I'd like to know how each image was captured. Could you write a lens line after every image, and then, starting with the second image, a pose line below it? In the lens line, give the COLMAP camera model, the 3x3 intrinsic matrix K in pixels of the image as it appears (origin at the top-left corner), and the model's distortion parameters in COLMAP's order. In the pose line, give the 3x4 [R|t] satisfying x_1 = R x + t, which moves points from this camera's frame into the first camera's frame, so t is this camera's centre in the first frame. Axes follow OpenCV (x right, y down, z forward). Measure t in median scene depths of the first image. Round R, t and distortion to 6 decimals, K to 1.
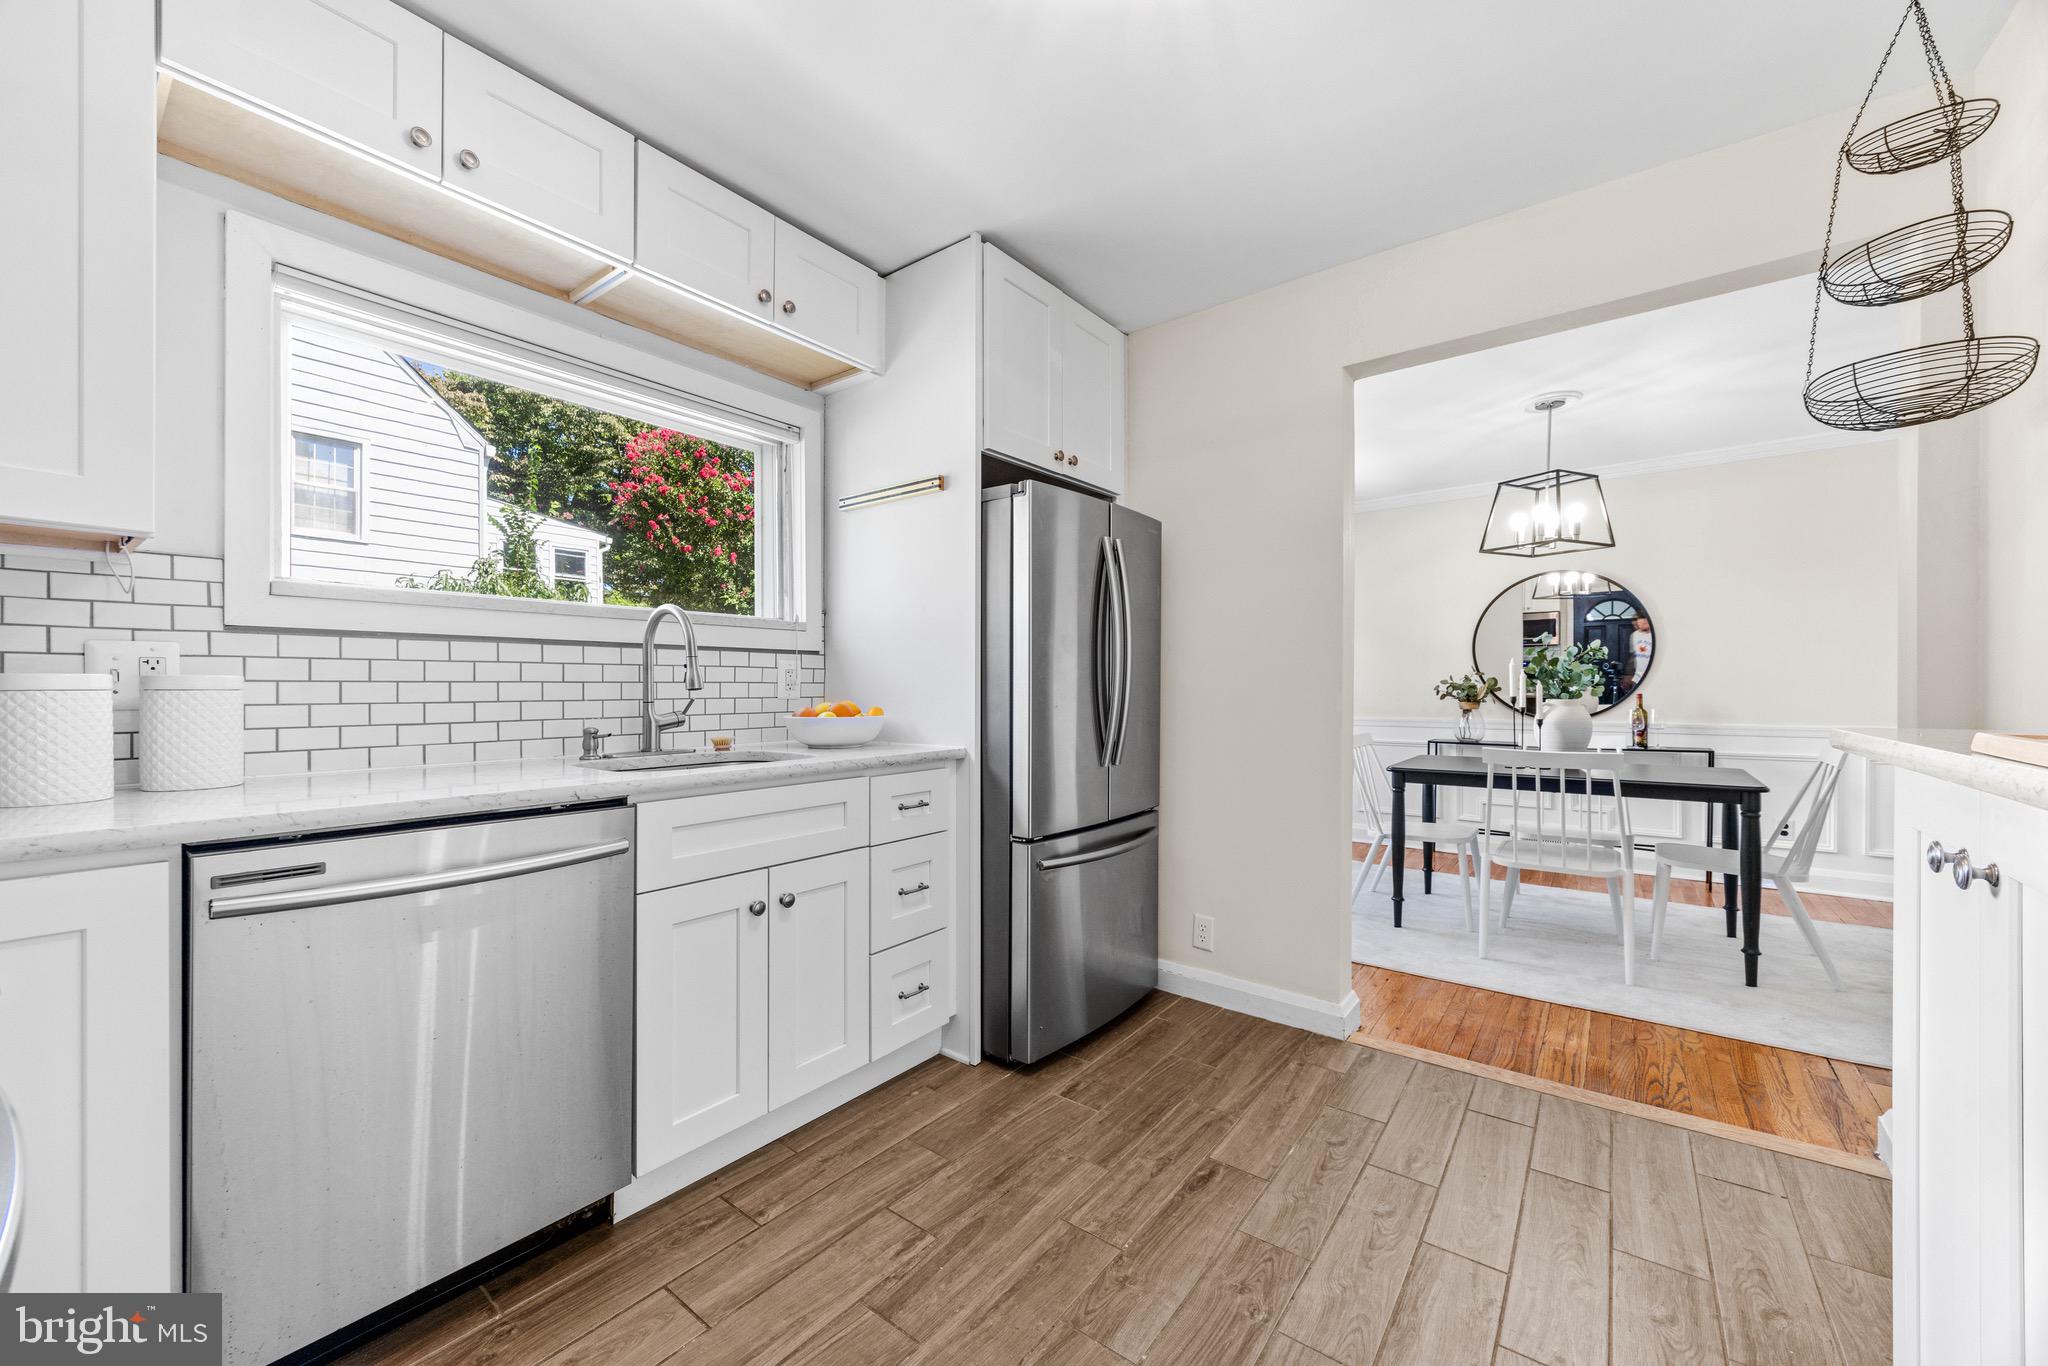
lens RADIAL K [[774.7, 0, 1016.0], [0, 774.7, 688.7], [0, 0, 1]] dist [-0.004202, 0.000928]
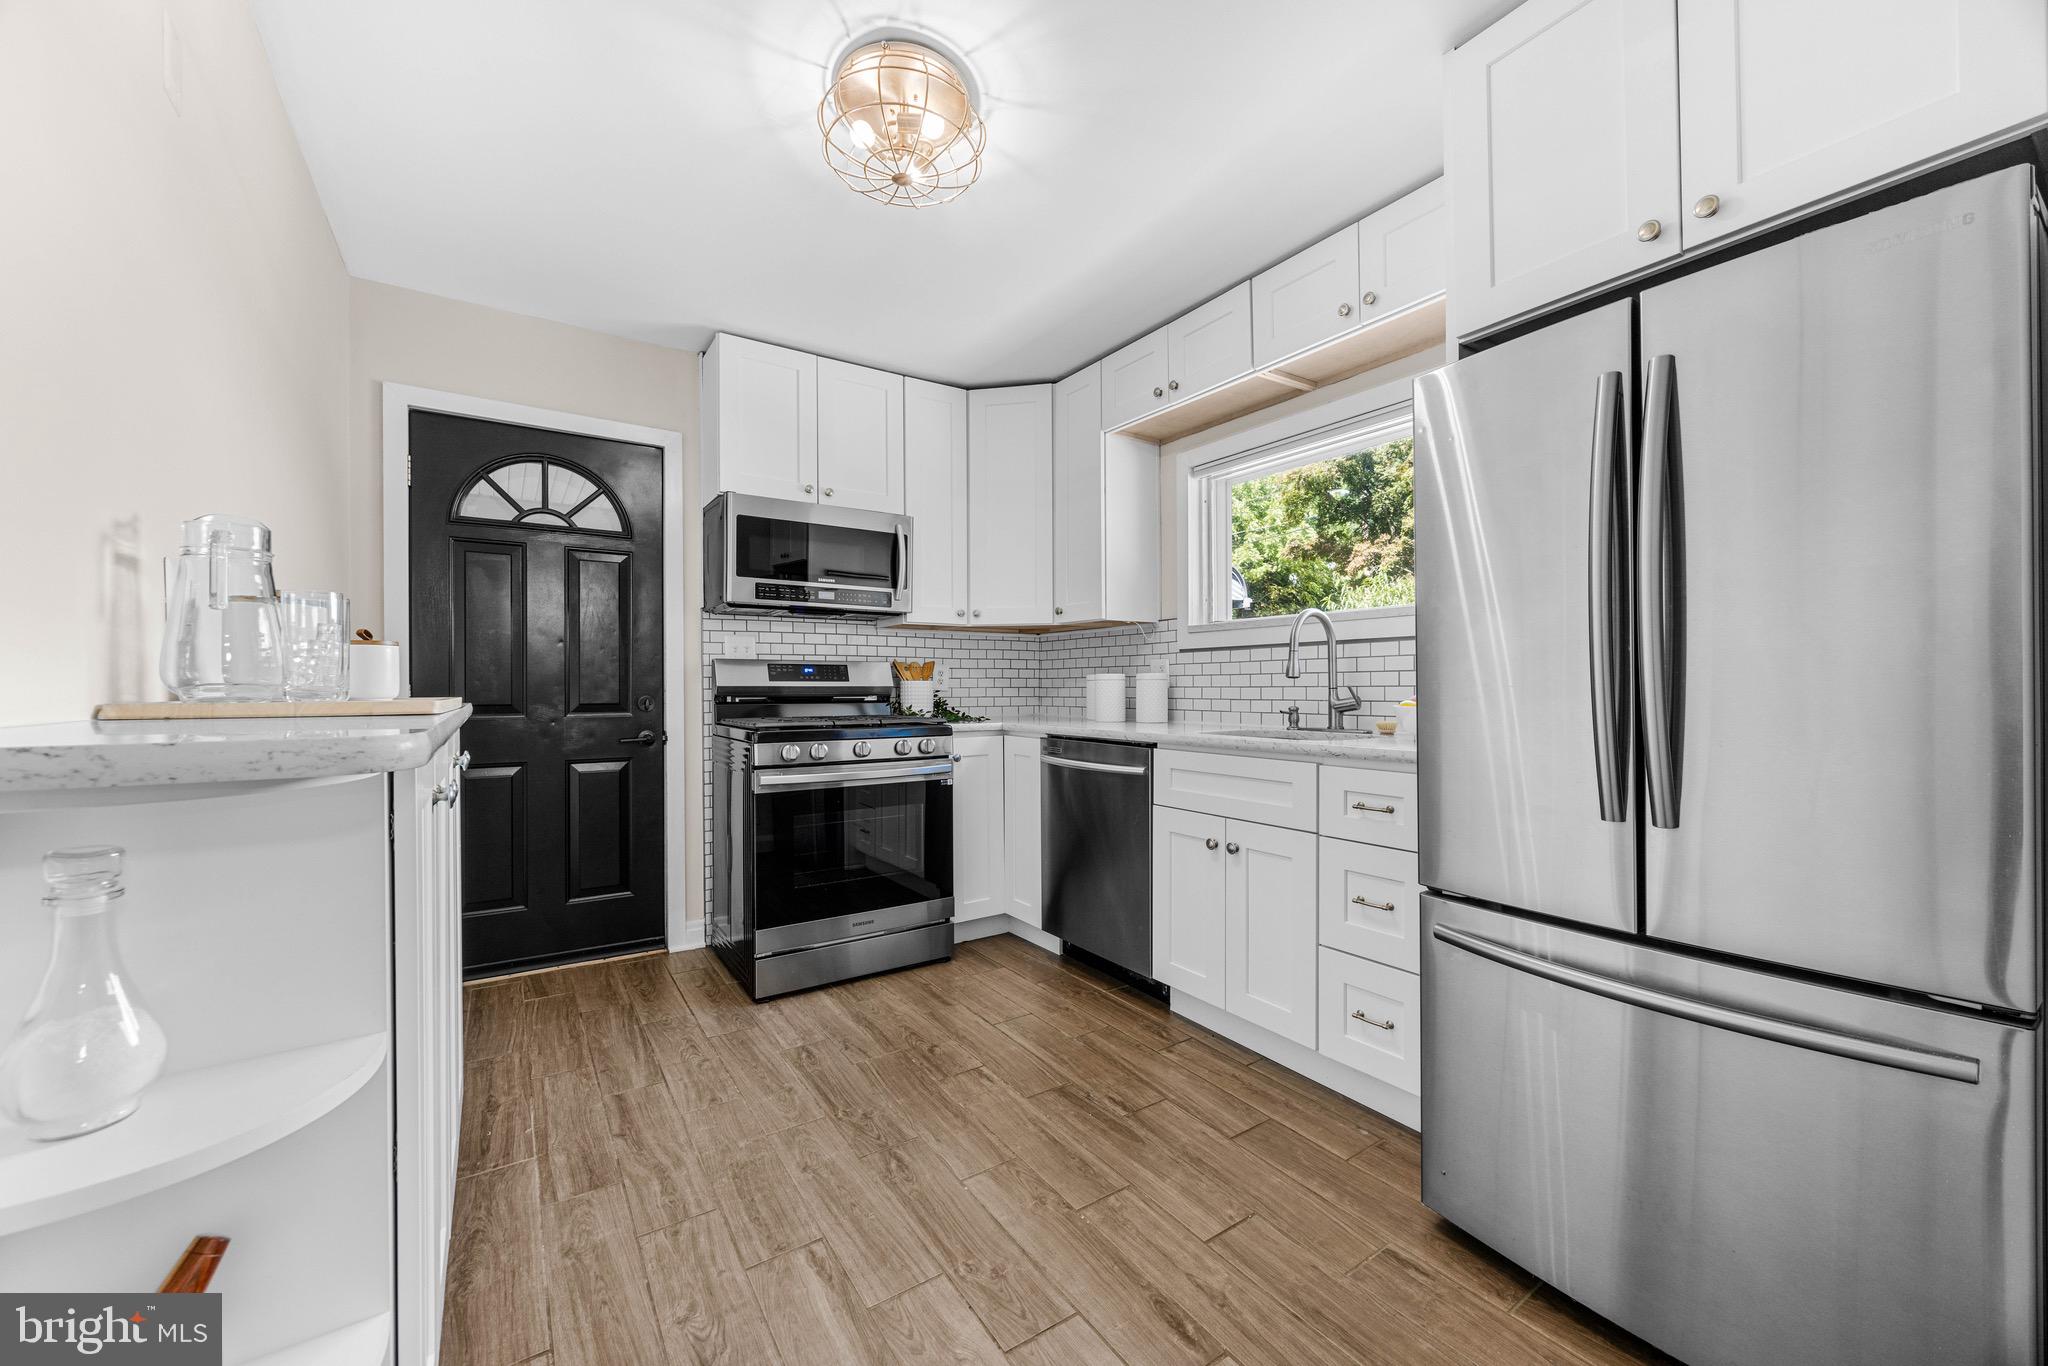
lens RADIAL K [[774.7, 0, 1024.2], [0, 774.7, 688.0], [0, 0, 1]] dist [-0.004202, 0.000928]
pose [[-0.307692, 0.004109, -0.951477, 0.847348], [0.002551, 0.999991, 0.003493, 0.011475], [0.951483, -0.001352, -0.307699, 0.924081]]
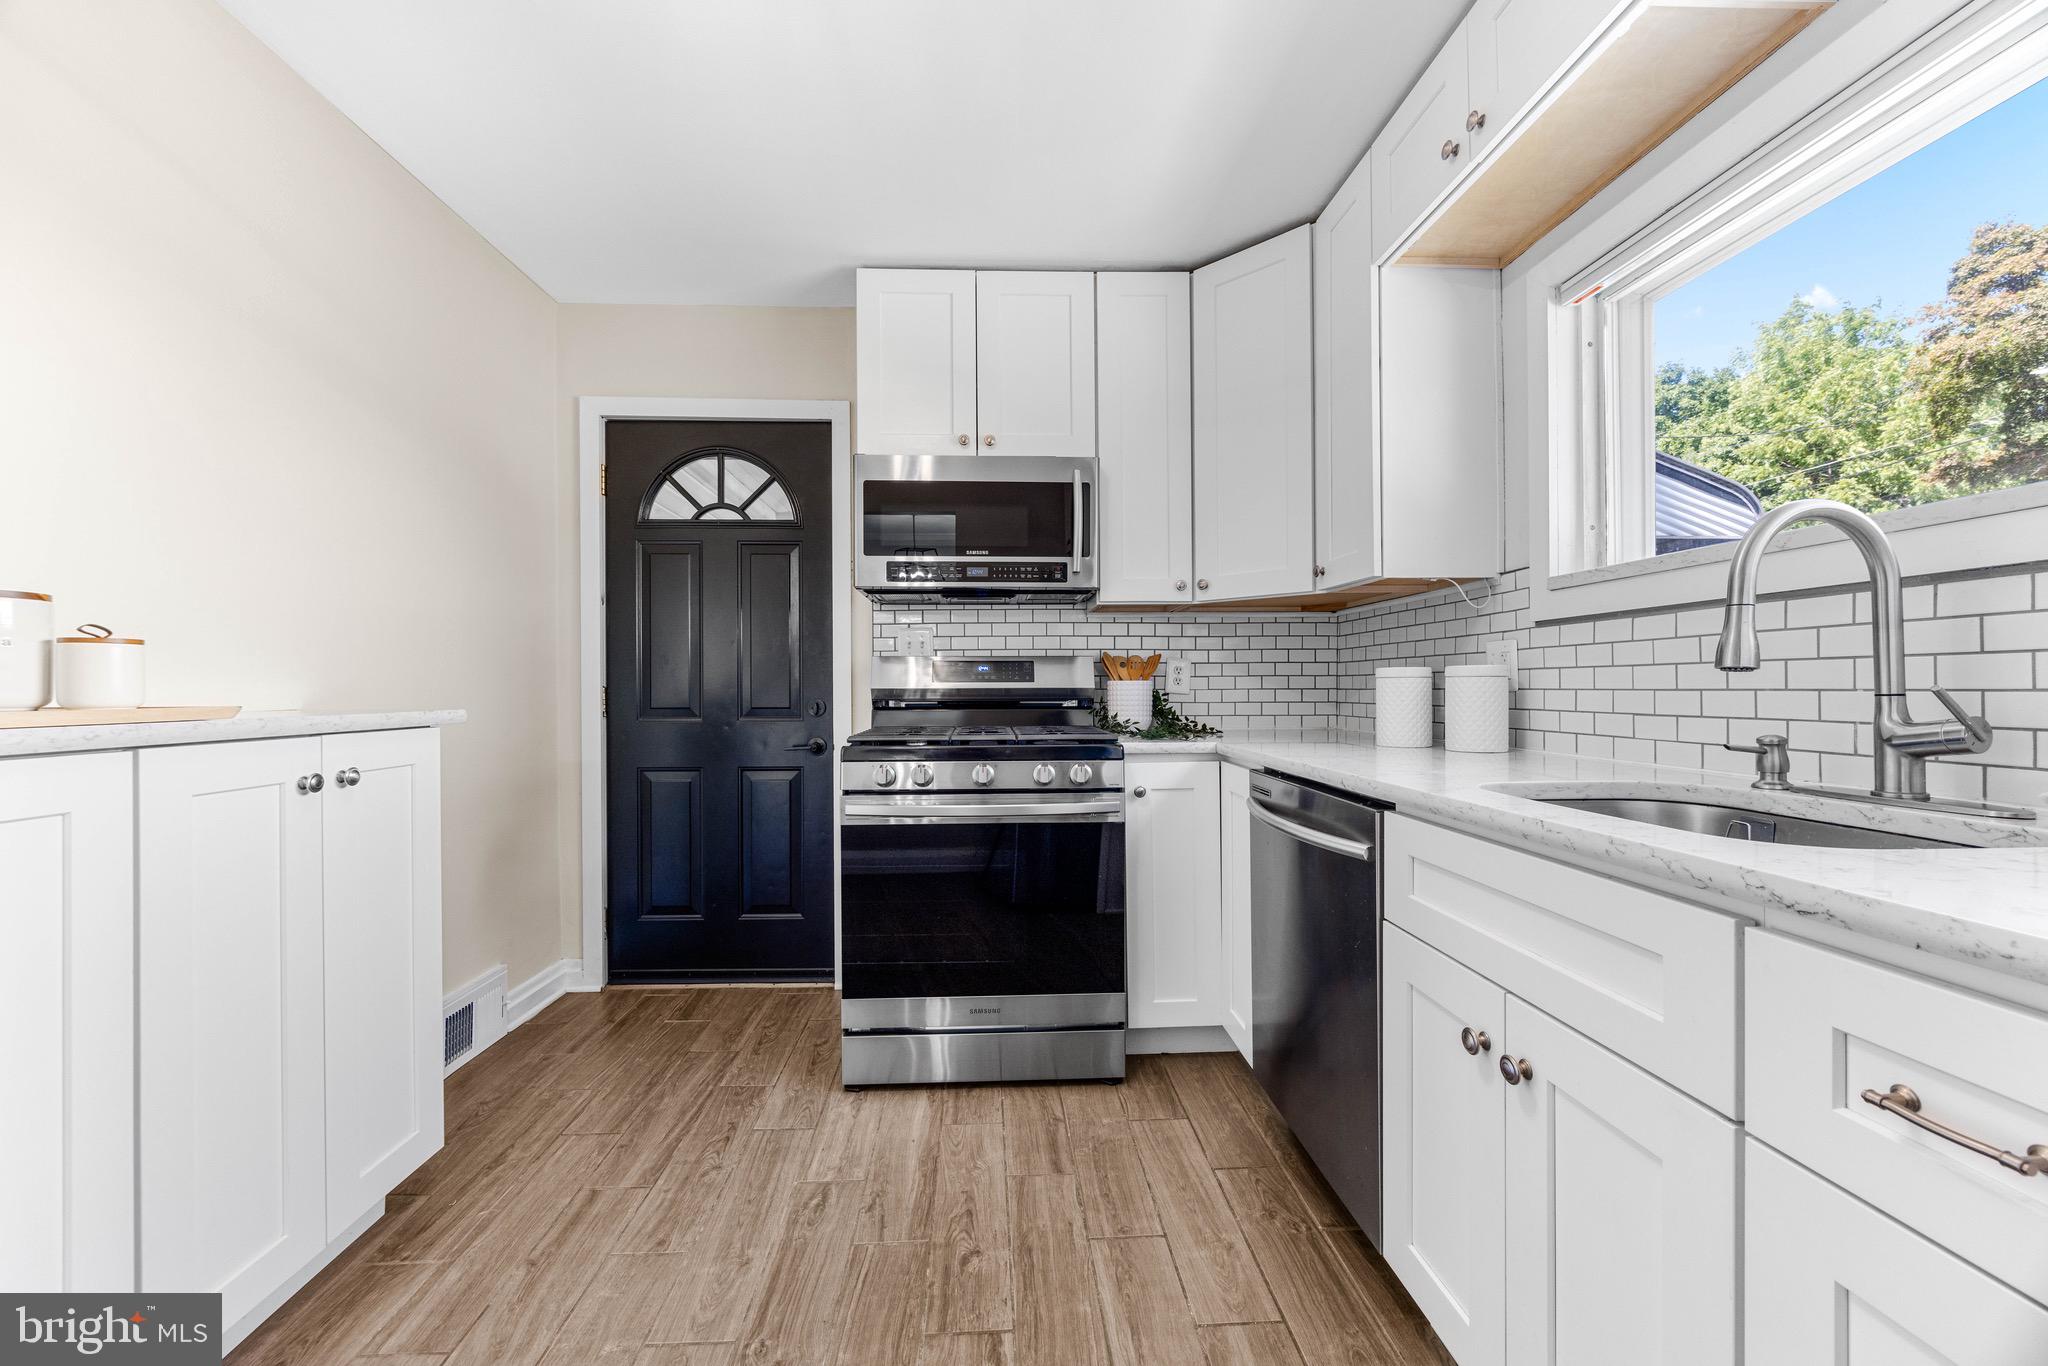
lens RADIAL K [[774.7, 0, 1020.0], [0, 774.7, 687.0], [0, 0, 1]] dist [-0.004202, 0.000928]
pose [[-0.759324, 0.005212, -0.650691, 0.261261], [0.005469, 0.999984, 0.001628, 0.008523], [0.650689, -0.002323, -0.759341, 1.025786]]
